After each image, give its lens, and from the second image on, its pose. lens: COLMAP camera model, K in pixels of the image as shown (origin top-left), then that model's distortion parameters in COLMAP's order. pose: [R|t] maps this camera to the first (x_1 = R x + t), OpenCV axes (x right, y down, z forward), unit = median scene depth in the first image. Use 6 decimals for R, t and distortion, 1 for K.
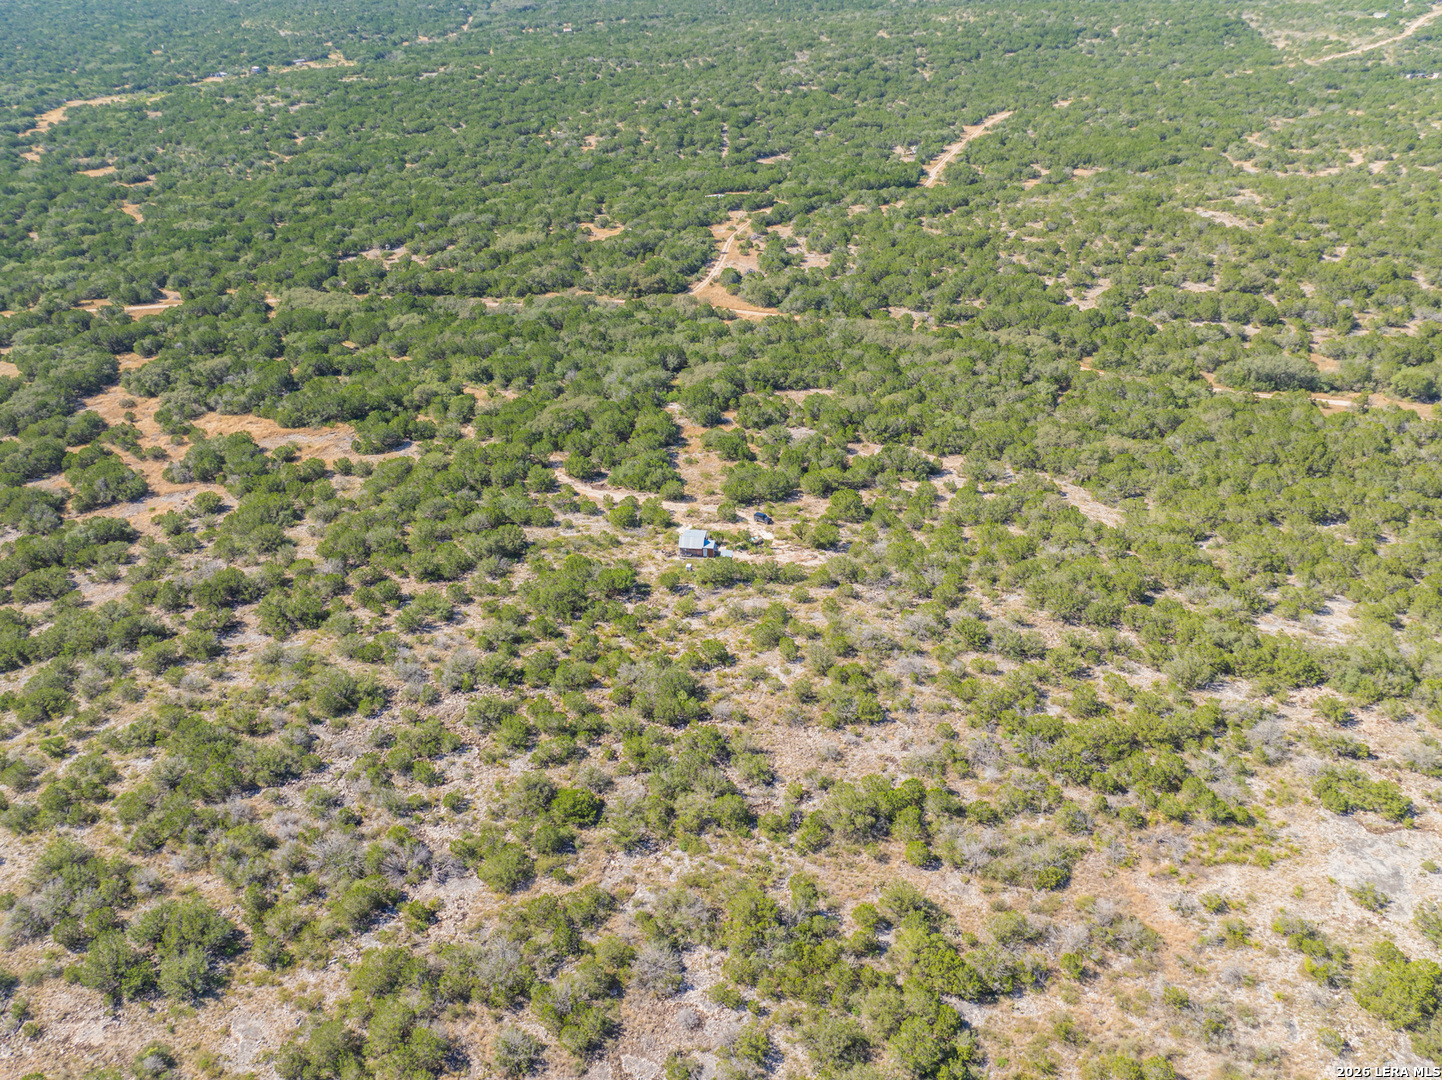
lens RADIAL K [[1002.5, 0, 721.1], [0, 1002.5, 540.0], [0, 0, 1]] dist [-0.013004, -0.002047]
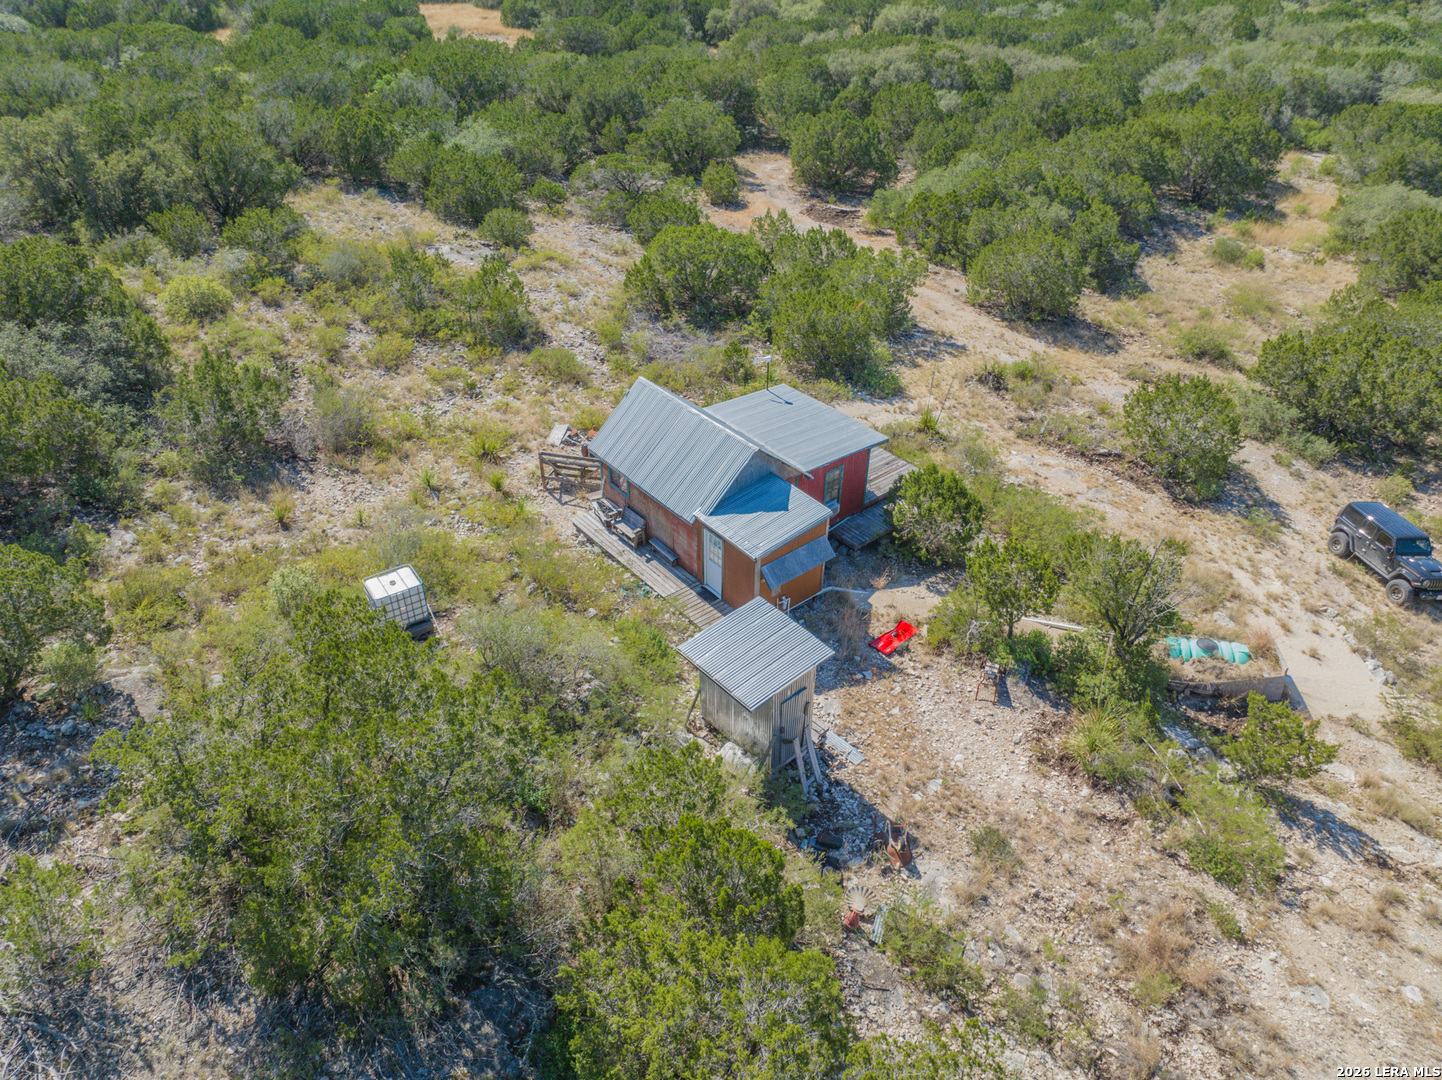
lens RADIAL K [[1002.5, 0, 720.3], [0, 1002.5, 539.6], [0, 0, 1]] dist [-0.013004, -0.002047]
pose [[0.736328, 0.444796, -0.509880, 0.042102], [-0.411347, 0.892586, 0.184616, -0.010134], [0.537229, 0.073800, 0.840202, 0.824469]]
